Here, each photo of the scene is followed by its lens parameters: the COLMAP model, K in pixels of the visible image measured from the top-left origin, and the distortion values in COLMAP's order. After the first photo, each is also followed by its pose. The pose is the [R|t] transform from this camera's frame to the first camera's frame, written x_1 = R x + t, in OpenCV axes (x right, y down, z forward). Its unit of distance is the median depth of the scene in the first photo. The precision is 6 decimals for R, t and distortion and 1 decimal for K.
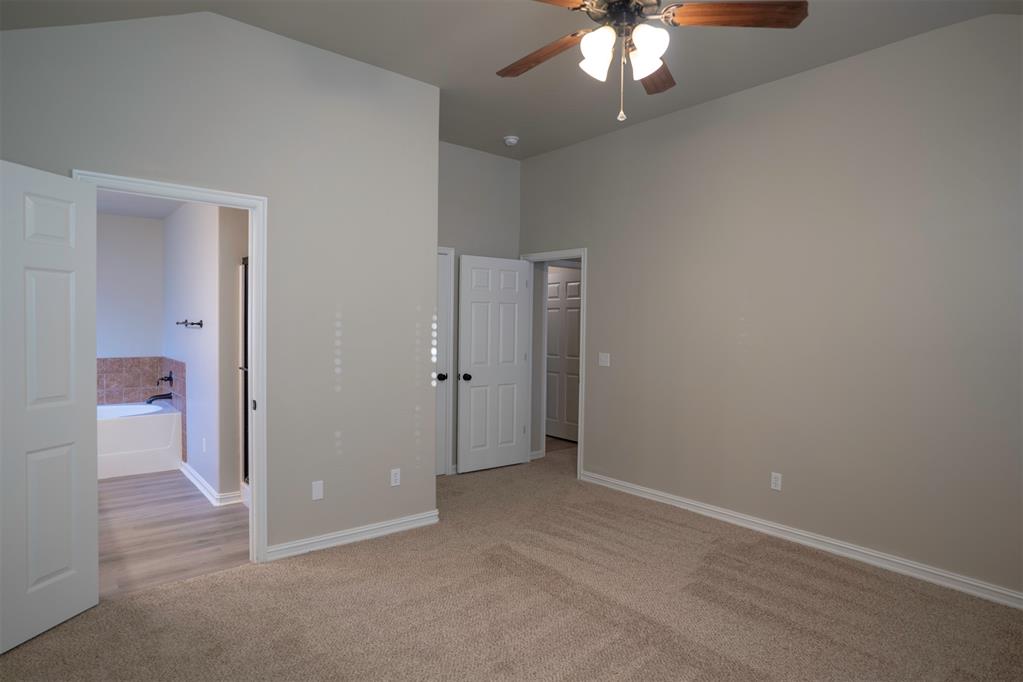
lens RADIAL K [[563.5, 0, 515.1], [0, 563.5, 339.8], [0, 0, 1]] dist [-0.037763, 0.033919]
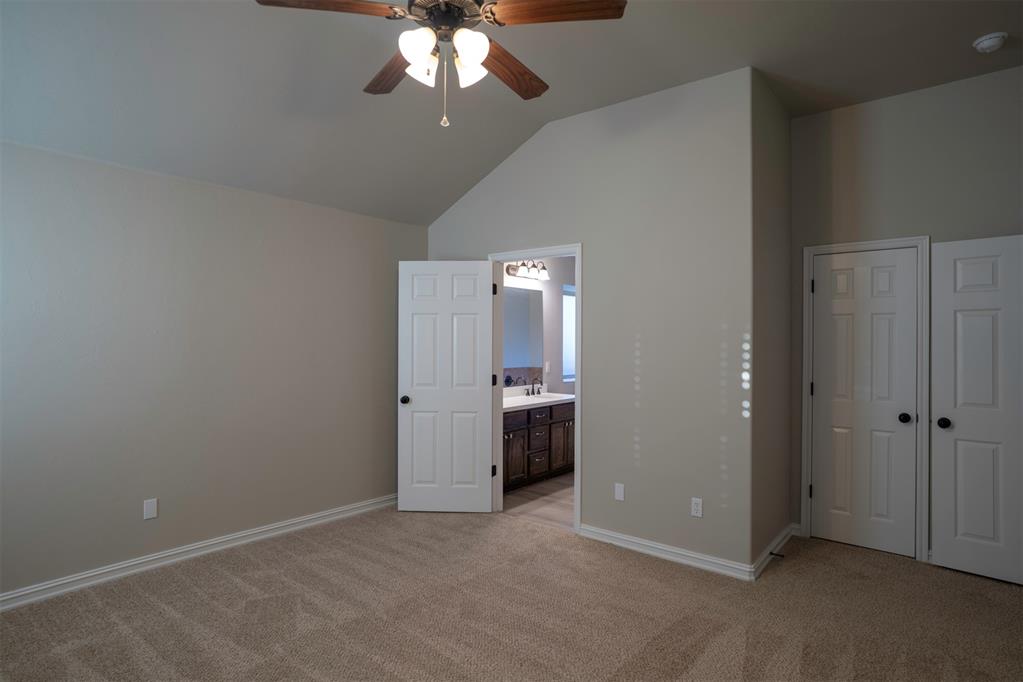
lens RADIAL K [[563.5, 0, 515.1], [0, 563.5, 339.8], [0, 0, 1]] dist [-0.037763, 0.033919]
pose [[0.196066, -0.014475, -0.980484, 0.700403], [-0.027904, 0.999404, -0.020334, -0.008394], [0.980194, 0.031346, 0.195545, 0.553182]]
